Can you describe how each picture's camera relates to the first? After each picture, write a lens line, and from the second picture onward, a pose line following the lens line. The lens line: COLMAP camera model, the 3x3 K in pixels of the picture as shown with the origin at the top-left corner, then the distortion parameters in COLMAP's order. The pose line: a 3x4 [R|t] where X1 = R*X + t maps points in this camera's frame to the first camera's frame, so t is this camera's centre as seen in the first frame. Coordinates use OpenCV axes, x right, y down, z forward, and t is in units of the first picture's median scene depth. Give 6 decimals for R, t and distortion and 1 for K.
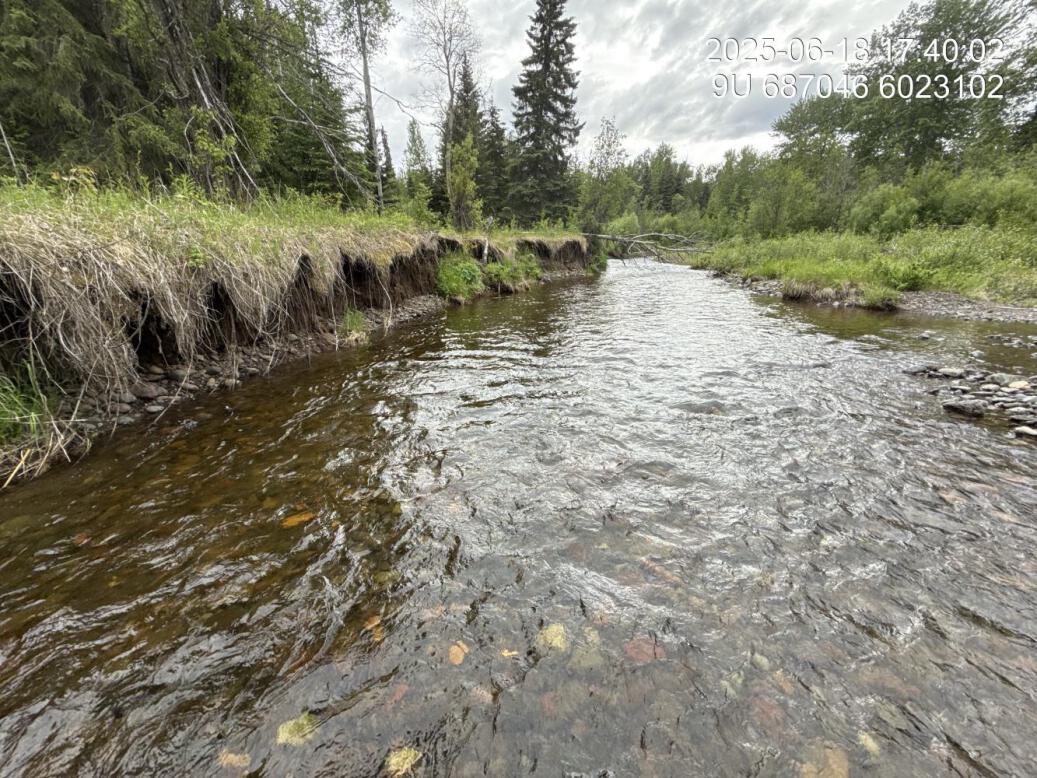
lens RADIAL K [[406.0, 0, 519.9], [0, 406.0, 391.6], [0, 0, 1]] dist [-0.002704, -0.000571]
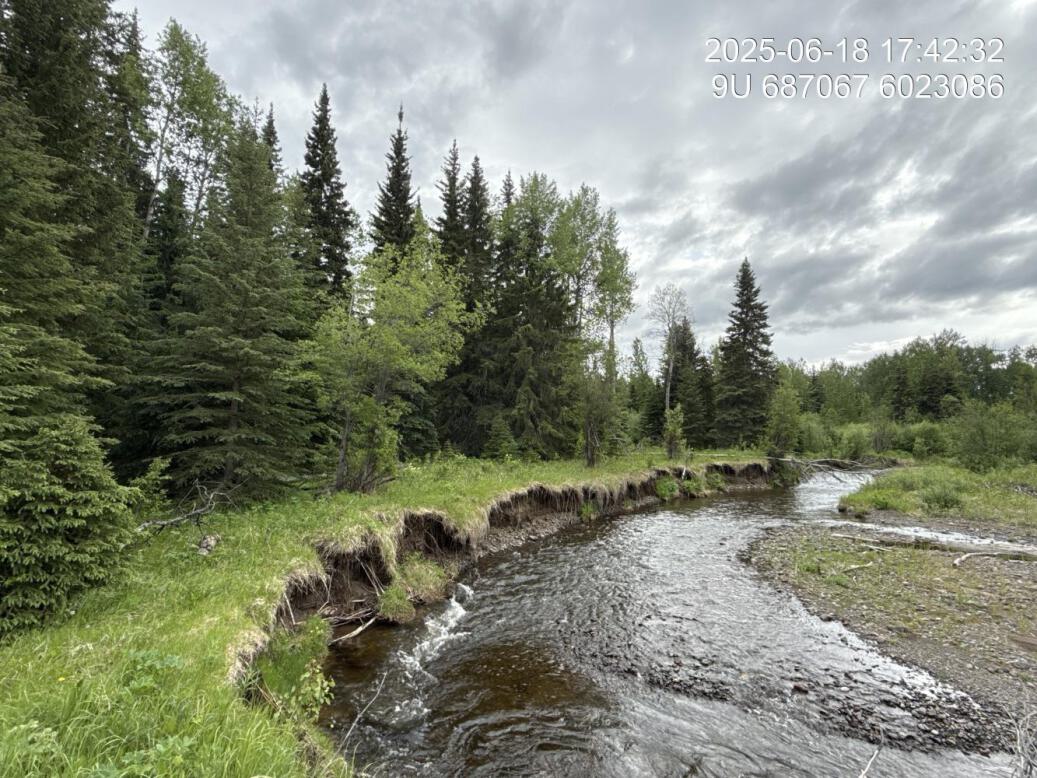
lens RADIAL K [[488.8, 0, 518.5], [0, 488.8, 391.9], [0, 0, 1]] dist [0.001548, -0.001866]
pose [[0.897794, -0.019596, -0.439980, 0.172612], [-0.166800, 0.909460, -0.380868, 0.214155], [0.407607, 0.415330, 0.813239, -0.951450]]
